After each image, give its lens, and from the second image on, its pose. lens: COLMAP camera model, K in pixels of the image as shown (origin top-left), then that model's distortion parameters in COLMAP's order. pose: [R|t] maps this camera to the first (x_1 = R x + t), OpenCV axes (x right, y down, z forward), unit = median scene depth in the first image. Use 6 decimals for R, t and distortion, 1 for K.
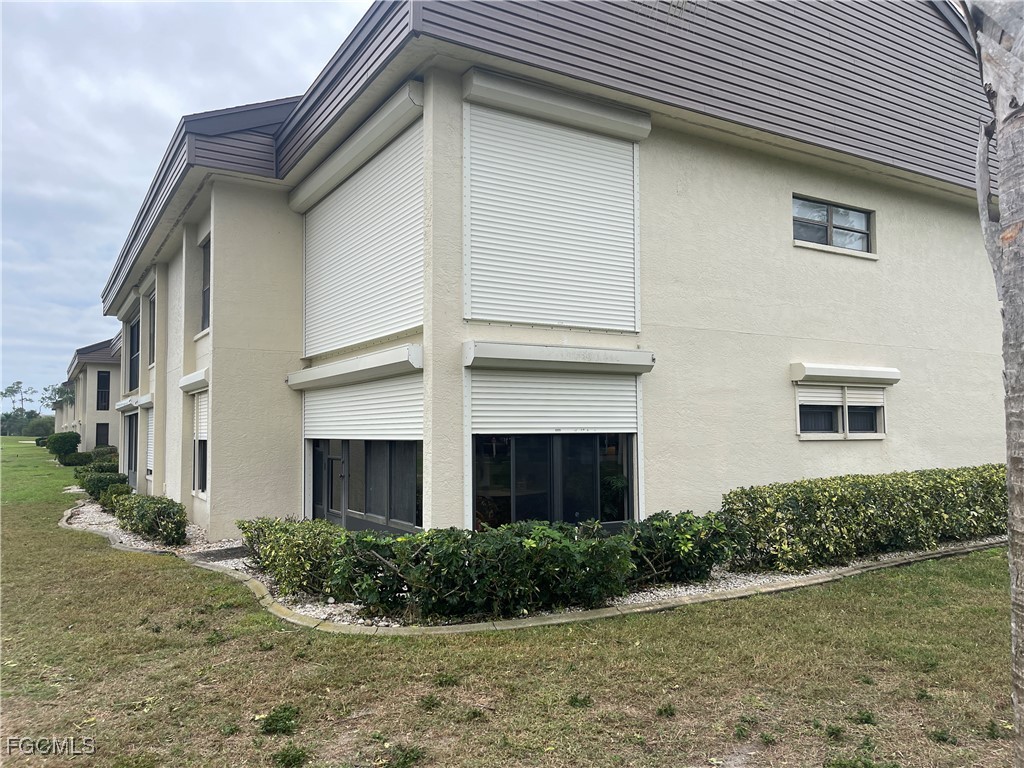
lens RADIAL K [[769.0, 0, 518.0], [0, 769.0, 384.6], [0, 0, 1]] dist [0.065869, -0.078768]
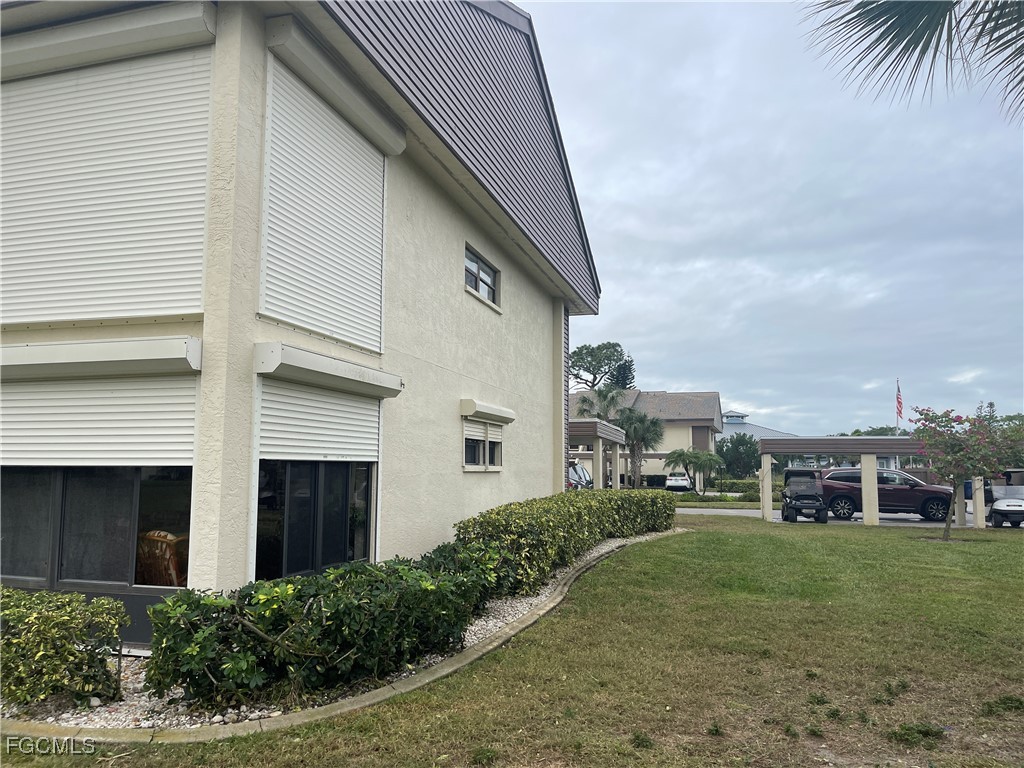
lens RADIAL K [[769.0, 0, 514.2], [0, 769.0, 383.0], [0, 0, 1]] dist [0.065869, -0.078768]
pose [[0.738116, 0.086803, 0.669067, -0.398895], [-0.053950, 0.996107, -0.069715, 0.027265], [-0.672514, 0.015361, 0.739925, 0.224840]]
